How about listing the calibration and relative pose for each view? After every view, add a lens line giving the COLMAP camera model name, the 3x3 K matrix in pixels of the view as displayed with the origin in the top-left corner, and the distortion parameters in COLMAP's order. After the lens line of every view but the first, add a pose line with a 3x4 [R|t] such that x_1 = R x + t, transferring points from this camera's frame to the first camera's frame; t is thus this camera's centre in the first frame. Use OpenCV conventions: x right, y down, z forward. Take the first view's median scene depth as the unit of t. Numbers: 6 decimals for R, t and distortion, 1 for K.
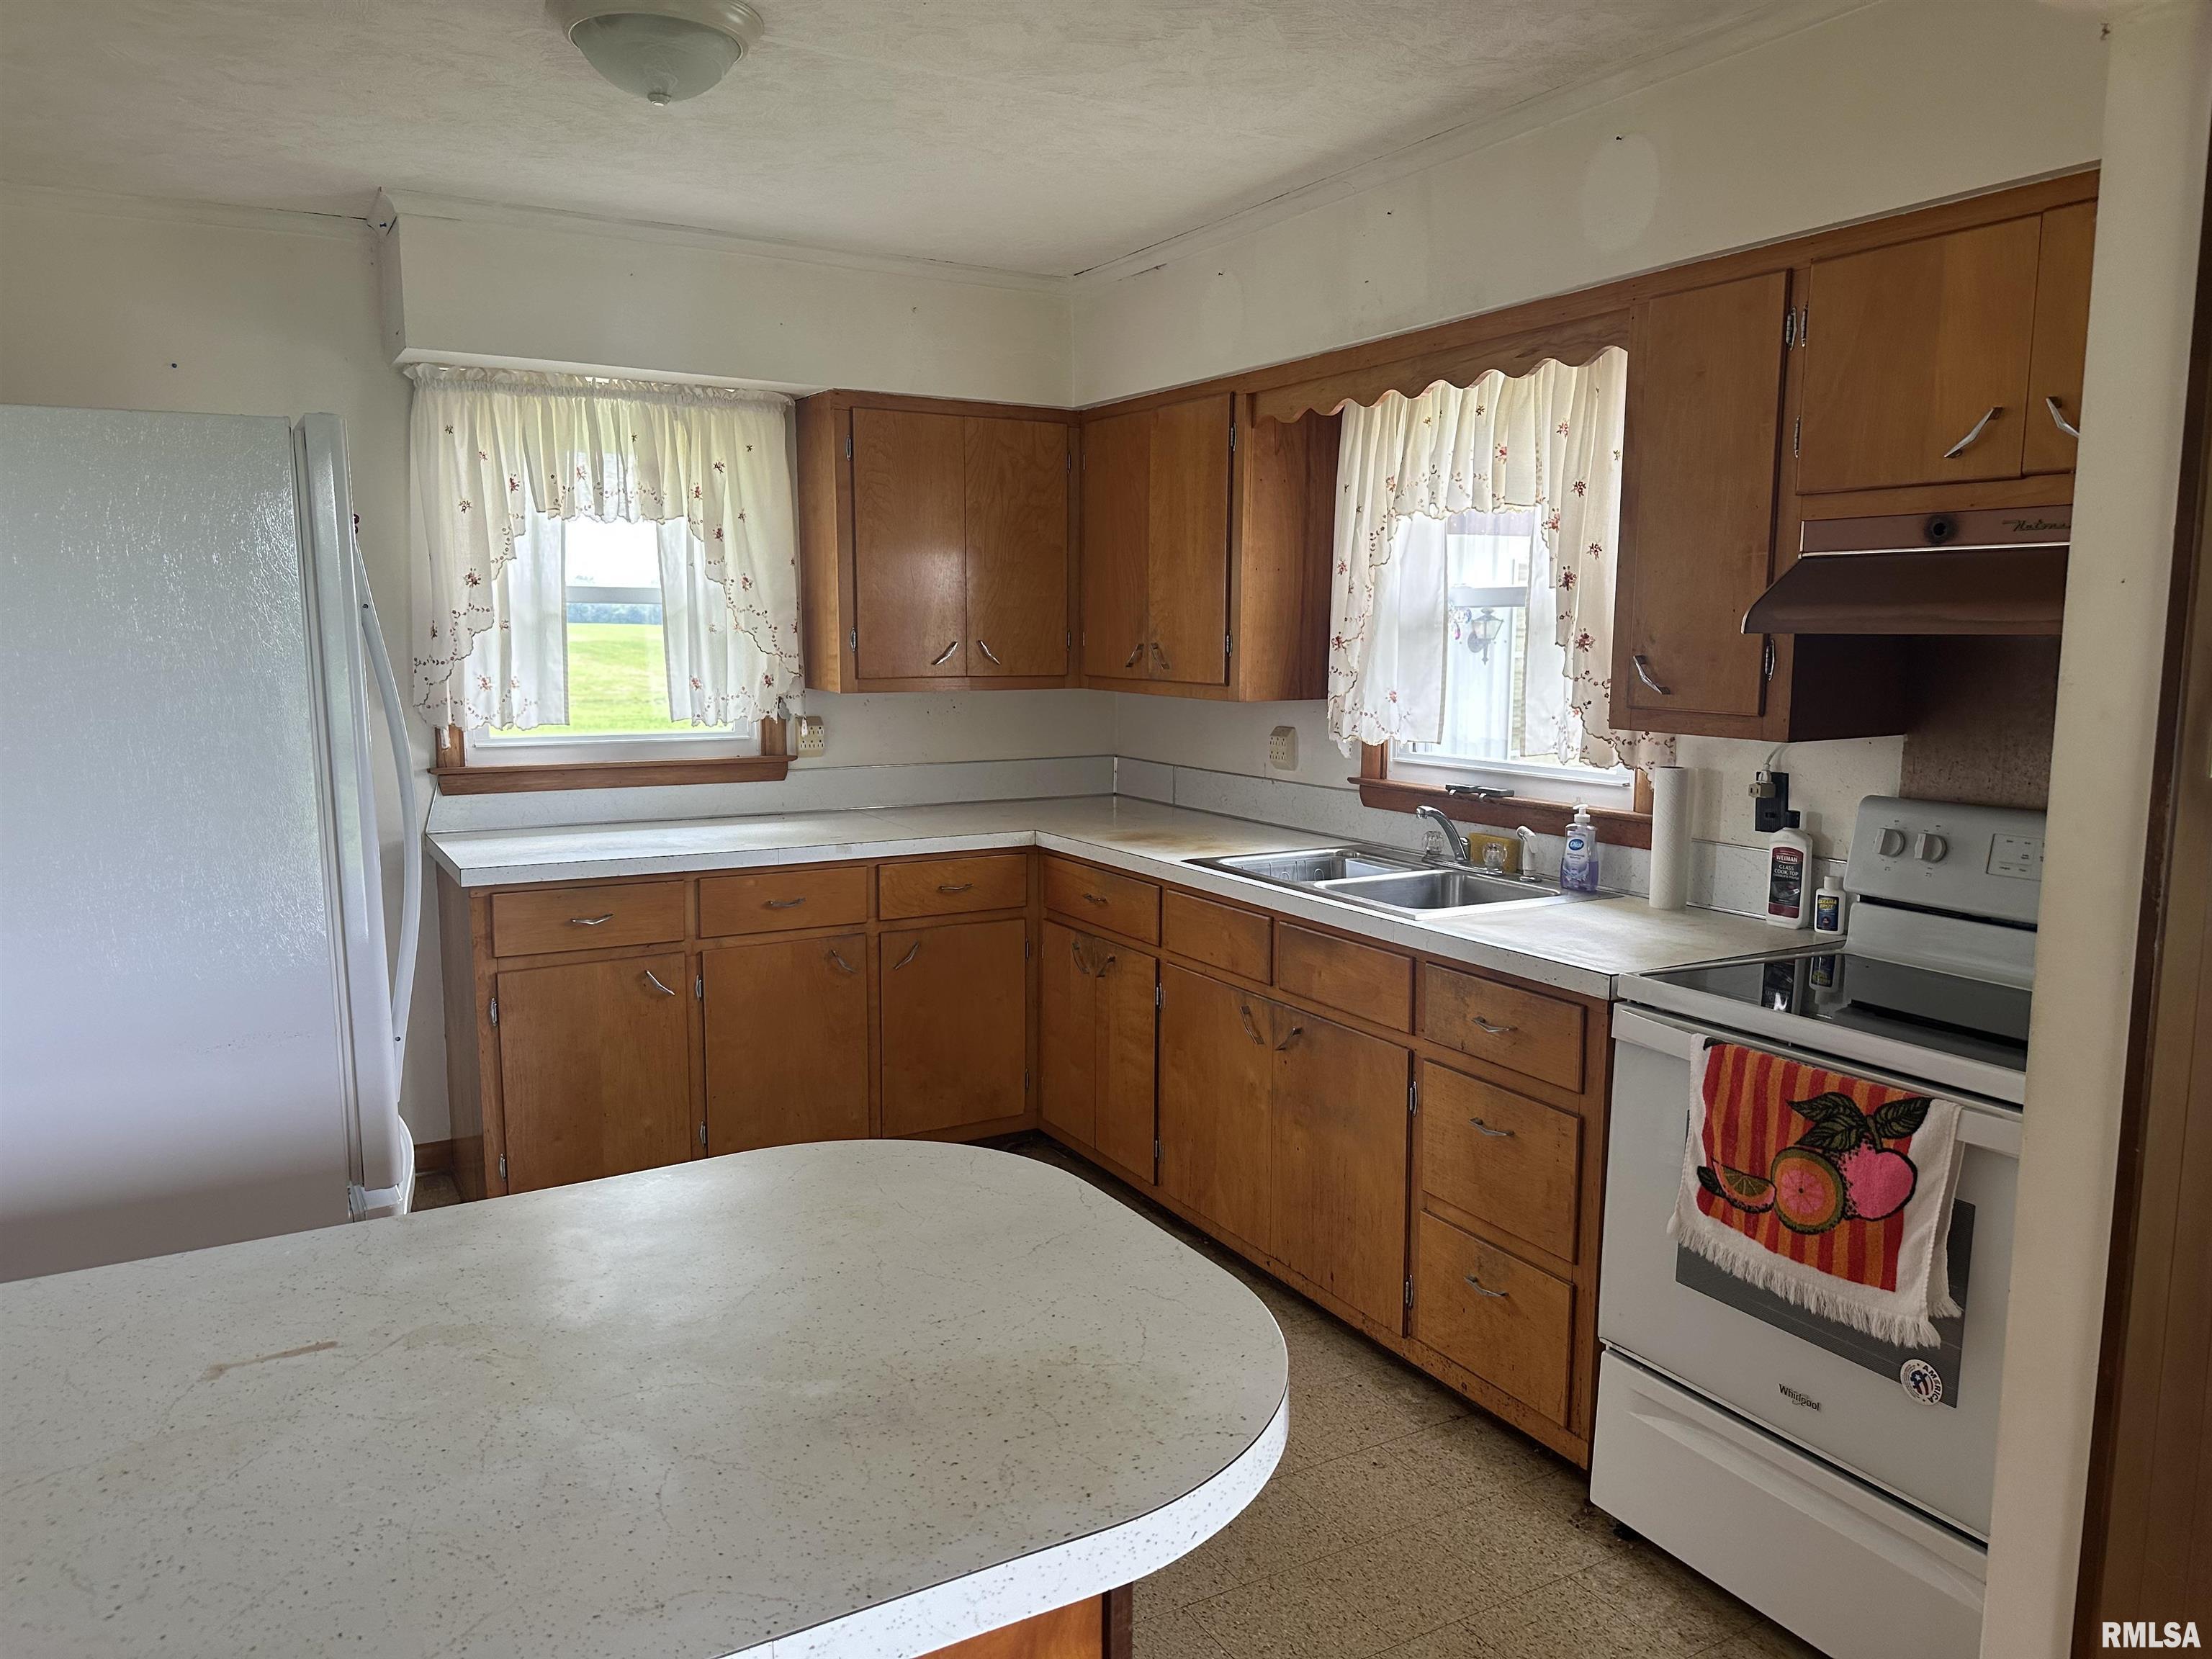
lens RADIAL K [[1564.3, 0, 1107.4], [0, 1564.3, 833.3], [0, 0, 1]] dist [-0.007630, -0.005213]
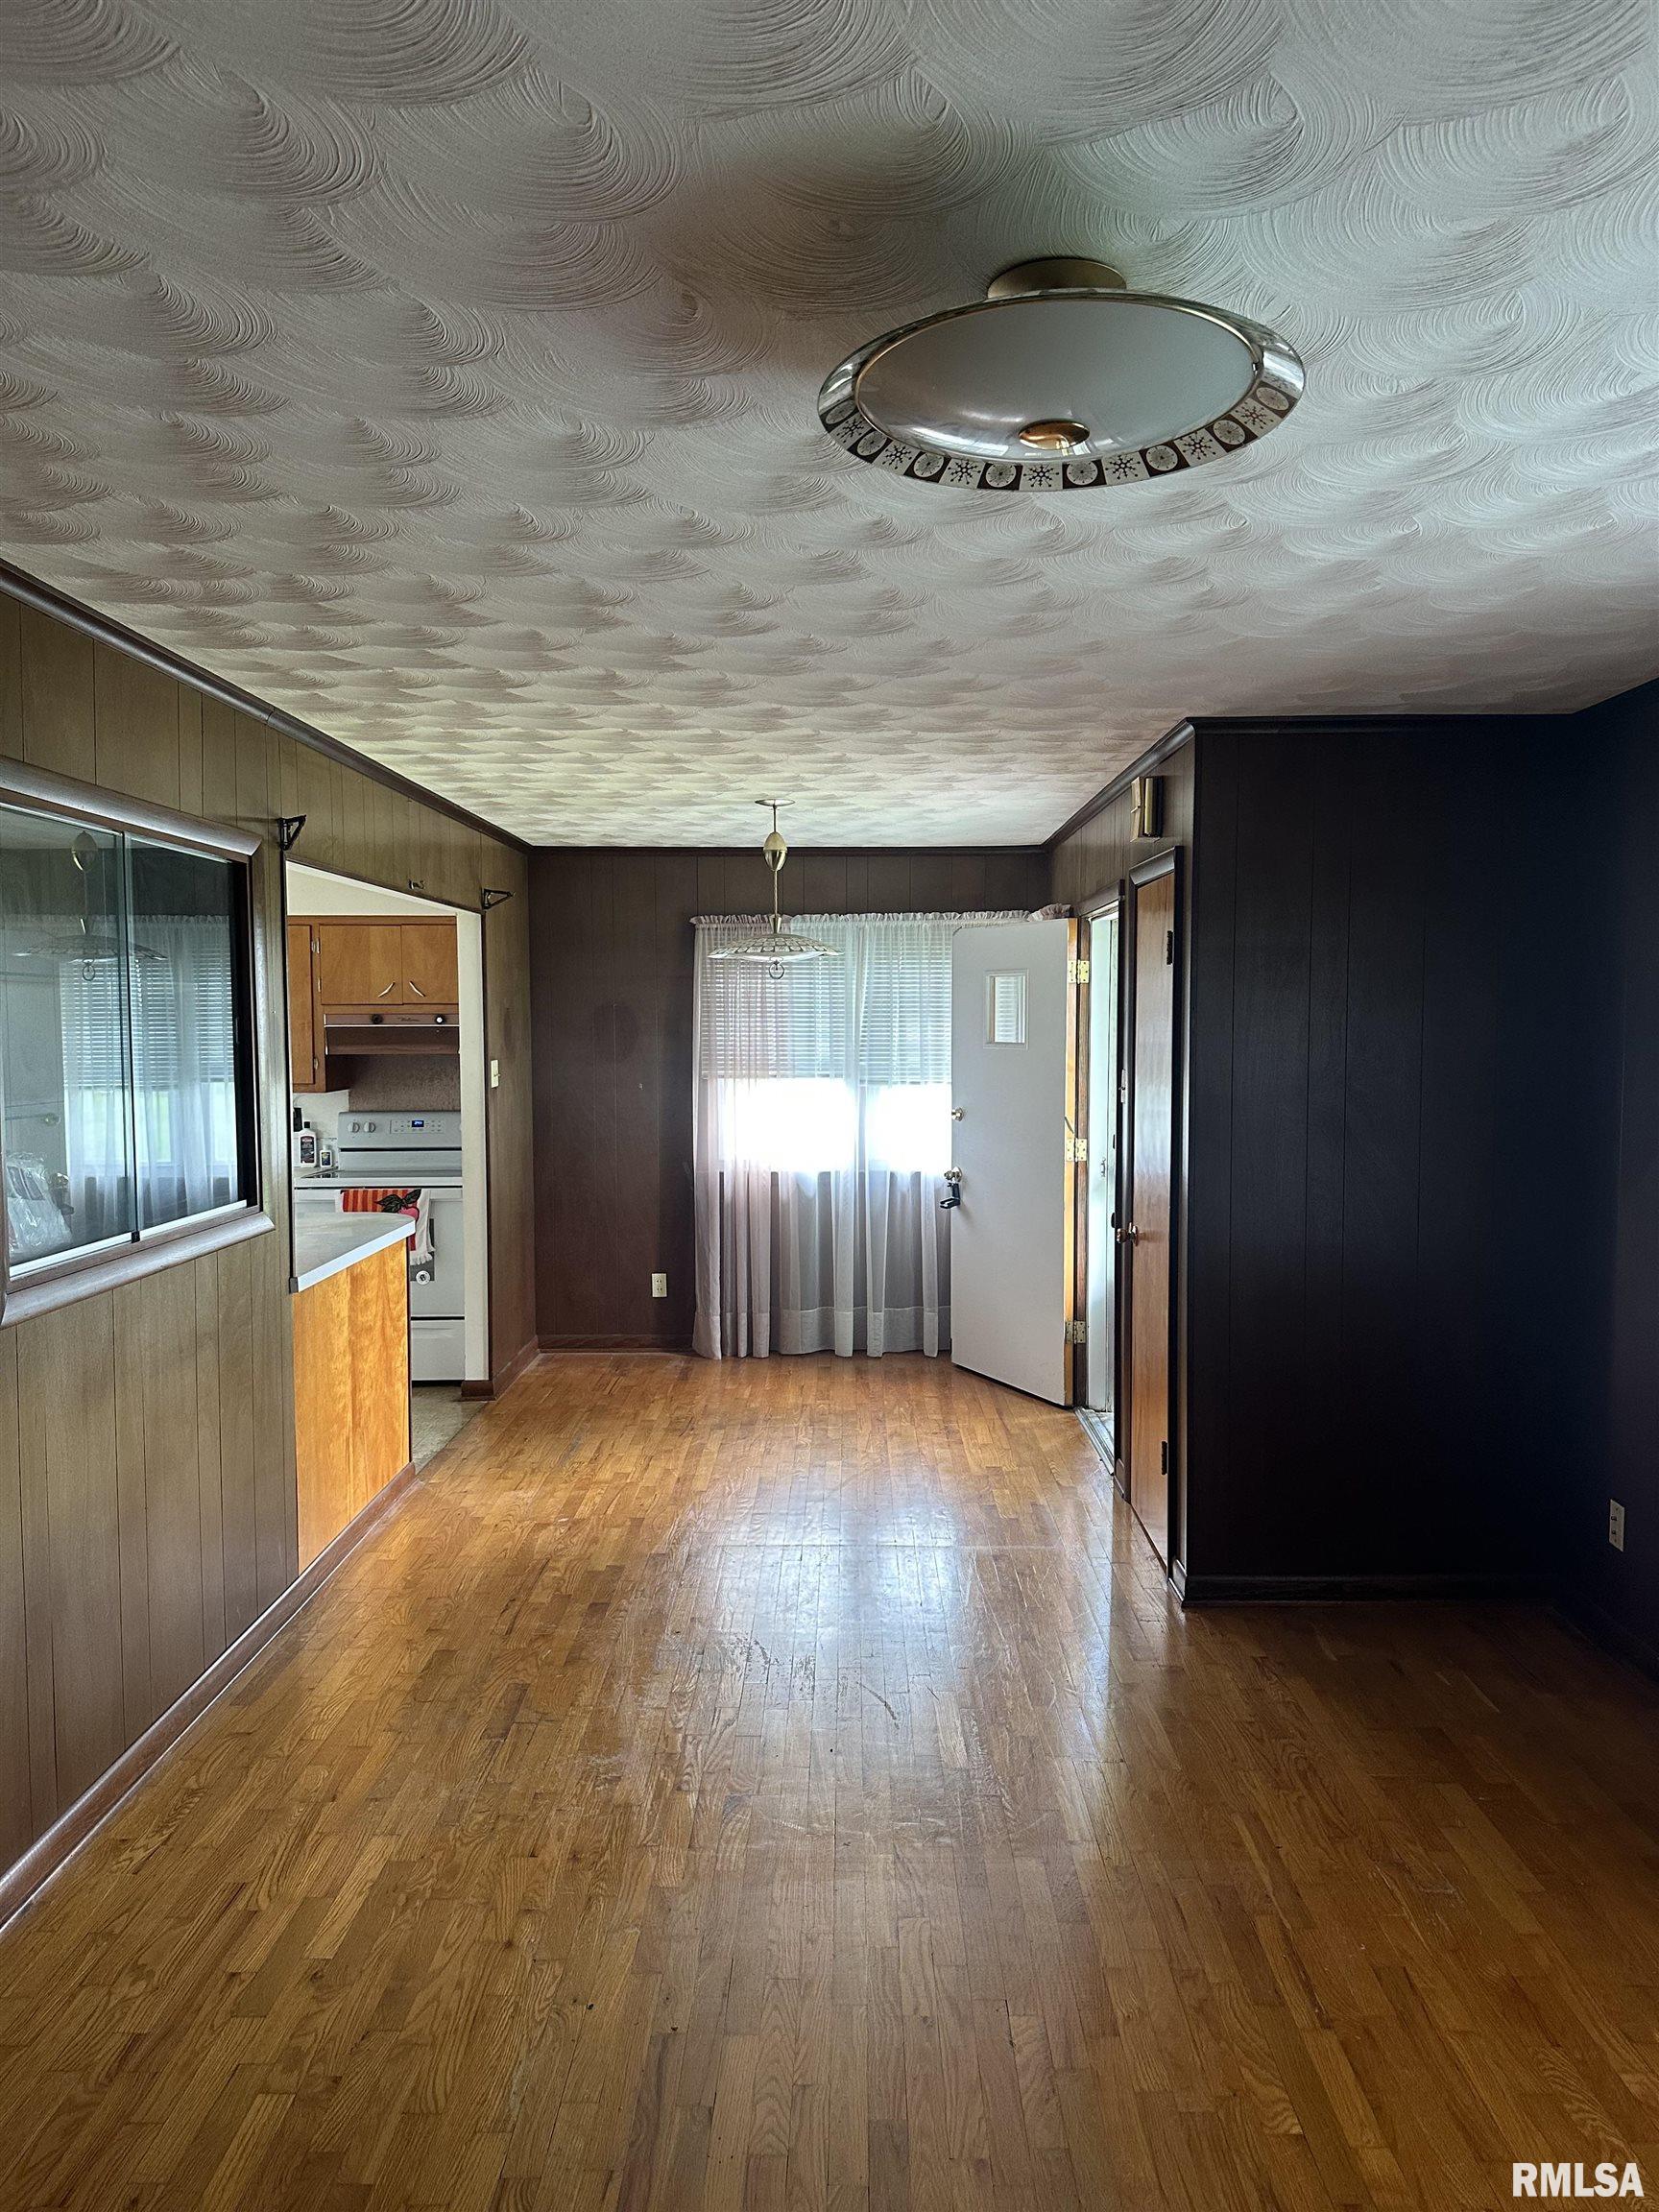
lens RADIAL K [[1564.3, 0, 831.4], [0, 1564.3, 1107.4], [0, 0, 1]] dist [-0.007630, -0.005213]
pose [[0.502986, -0.053147, 0.862659, -1.523082], [0.121701, 0.992518, -0.009812, 0.104900], [-0.855684, 0.109922, 0.505690, -1.180744]]
